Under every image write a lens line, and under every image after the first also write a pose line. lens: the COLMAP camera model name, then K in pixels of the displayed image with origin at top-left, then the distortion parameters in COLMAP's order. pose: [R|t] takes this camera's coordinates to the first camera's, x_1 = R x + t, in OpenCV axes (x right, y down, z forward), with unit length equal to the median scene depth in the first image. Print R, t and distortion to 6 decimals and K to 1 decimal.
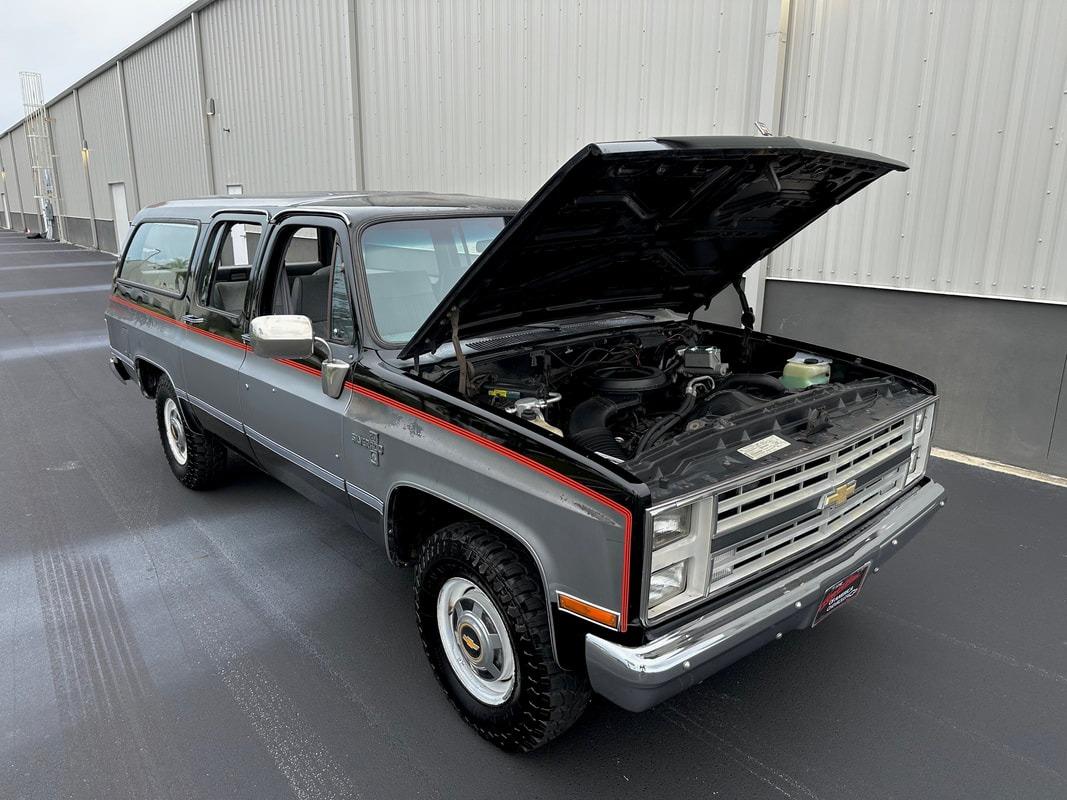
lens RADIAL K [[759.5, 0, 538.6], [0, 759.5, 405.4], [0, 0, 1]] dist [0.018883, -0.025268]
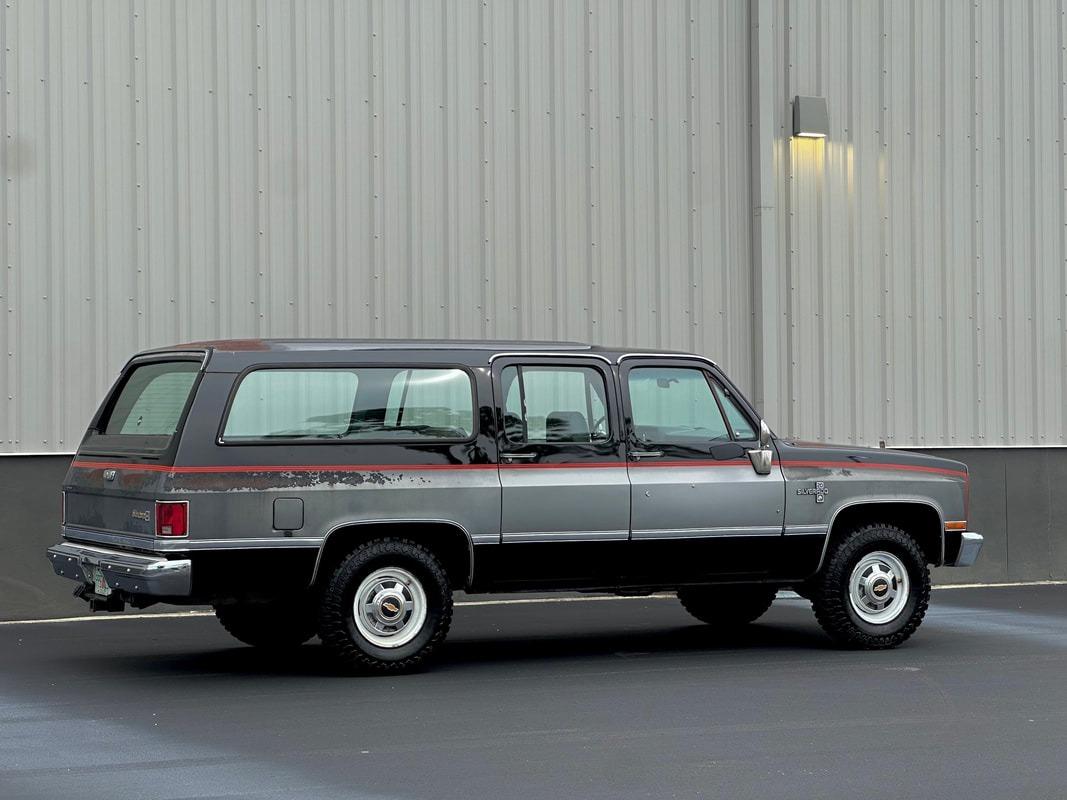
lens RADIAL K [[2428.3, 0, 533.0], [0, 2428.3, 396.7], [0, 0, 1]] dist [0.026847, 0.000000]
pose [[0.241505, 0.010601, 0.970342, -5.149810], [0.255377, 0.963999, -0.074092, 0.081860], [-0.936193, 0.265696, 0.230103, 0.292461]]
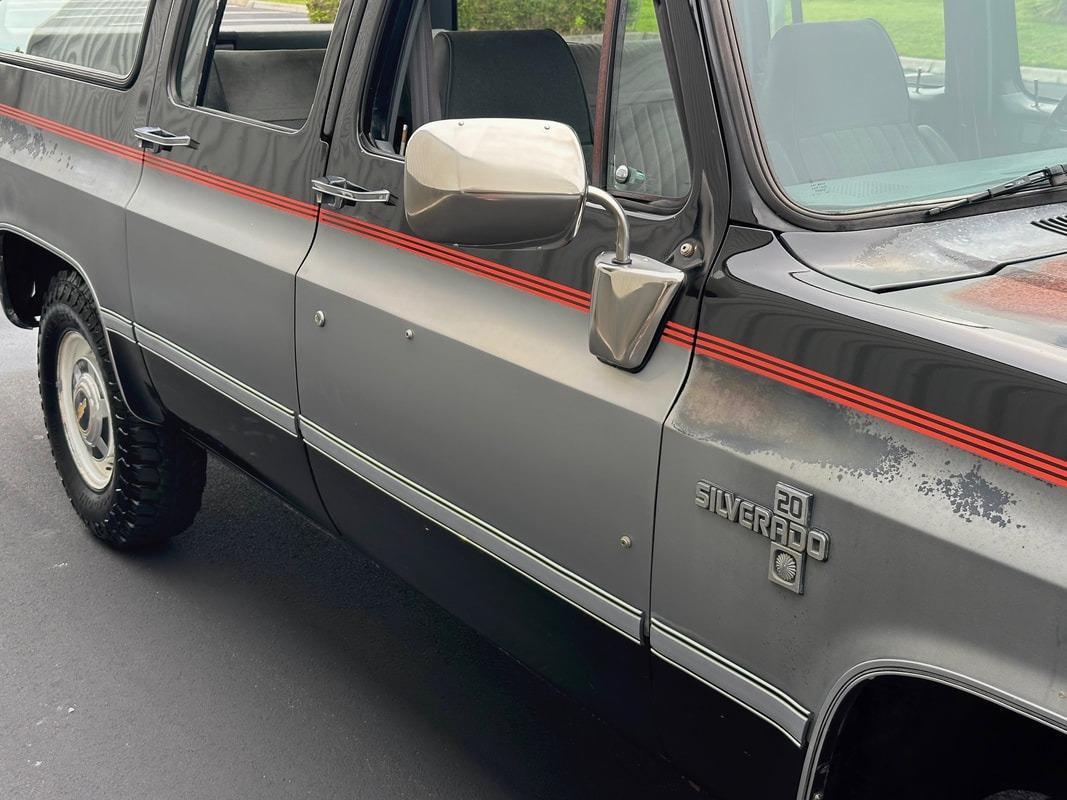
lens RADIAL K [[1477.3, 0, 542.5], [0, 1477.3, 363.1], [0, 0, 1]] dist [0.123224, 0.000000]
pose [[0.993982, 0.048871, -0.098037, -0.245463], [-0.048314, 0.998800, 0.008045, -0.016325], [0.098312, -0.003260, 0.995150, 0.344524]]
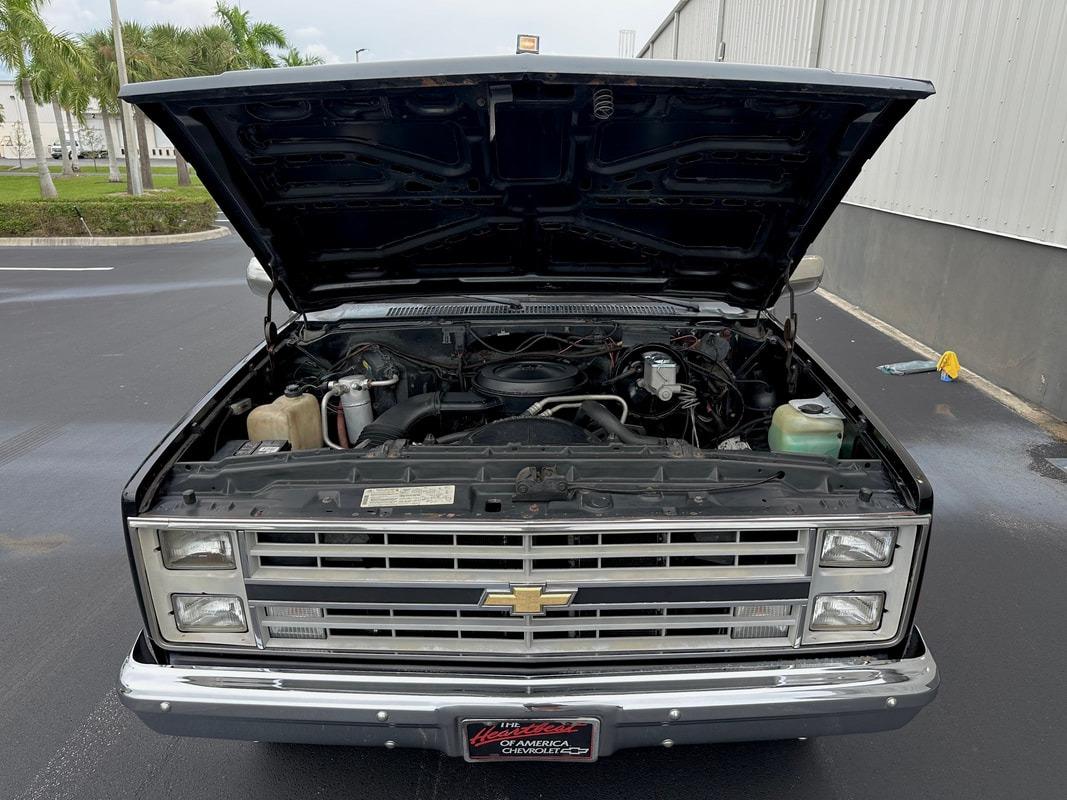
lens RADIAL K [[759.5, 0, 533.3], [0, 759.5, 408.5], [0, 0, 1]] dist [0.018883, -0.025268]
pose [[0.758516, 0.216006, -0.614813, 0.653965], [-0.172671, 0.976363, 0.130000, -0.114895], [0.628361, 0.007553, 0.777885, 0.403094]]
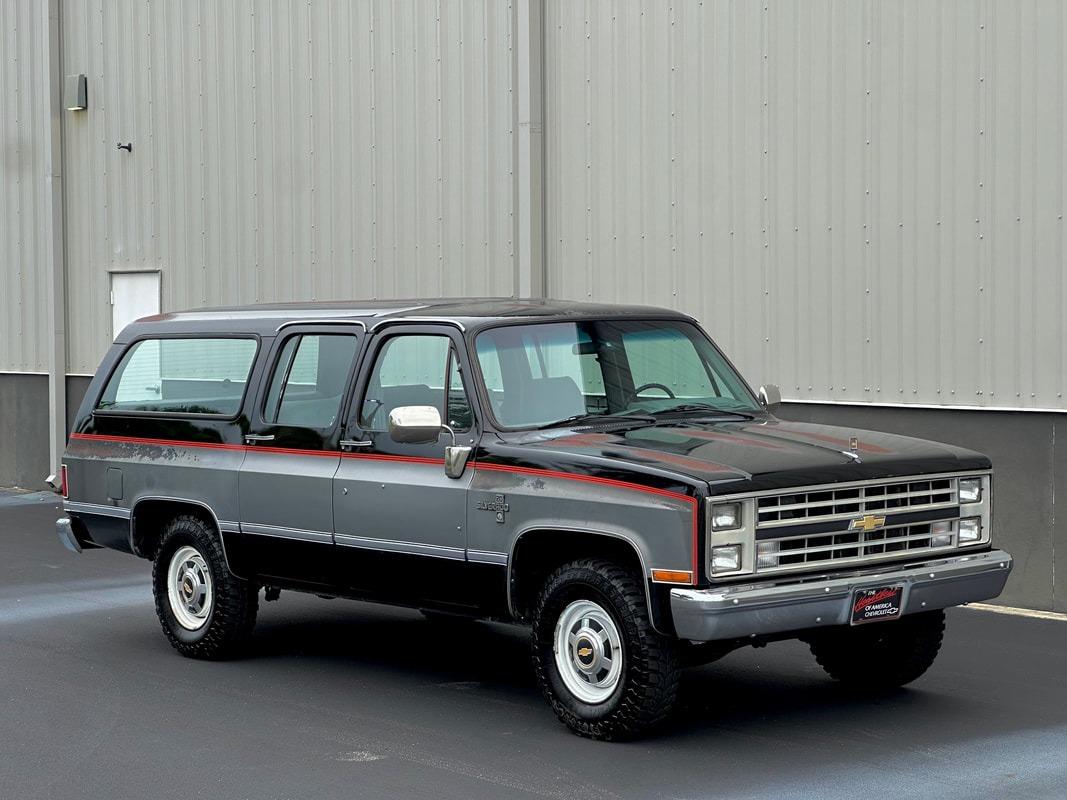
lens RADIAL K [[2428.3, 0, 531.6], [0, 2428.3, 396.3], [0, 0, 1]] dist [0.026847, 0.000000]
pose [[0.999171, -0.021201, -0.034761, -0.026192], [0.013261, 0.976634, -0.214502, 0.667412], [0.038497, 0.213863, 0.976105, -2.636865]]
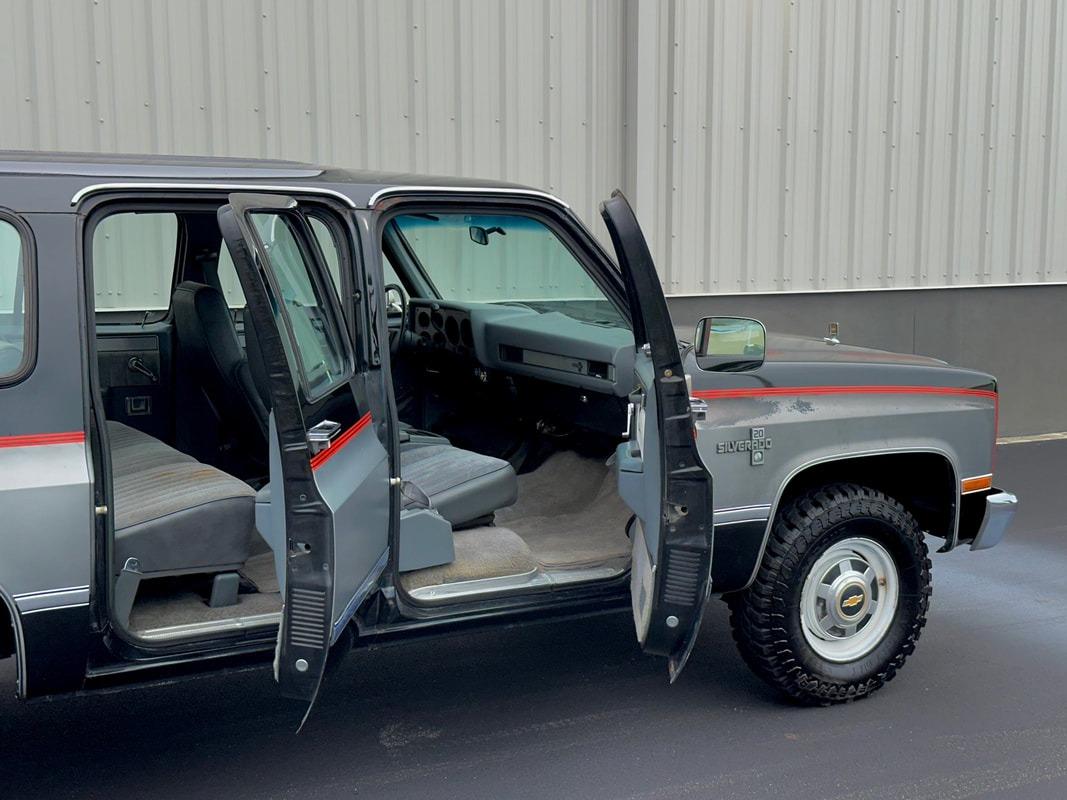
lens RADIAL K [[1477.3, 0, 524.8], [0, 1477.3, 434.3], [0, 0, 1]] dist [0.123224, 0.000000]
pose [[0.206404, -0.144249, 0.967776, -1.841986], [0.251771, 0.963600, 0.089930, -0.172769], [-0.945520, 0.225096, 0.235208, 0.790956]]
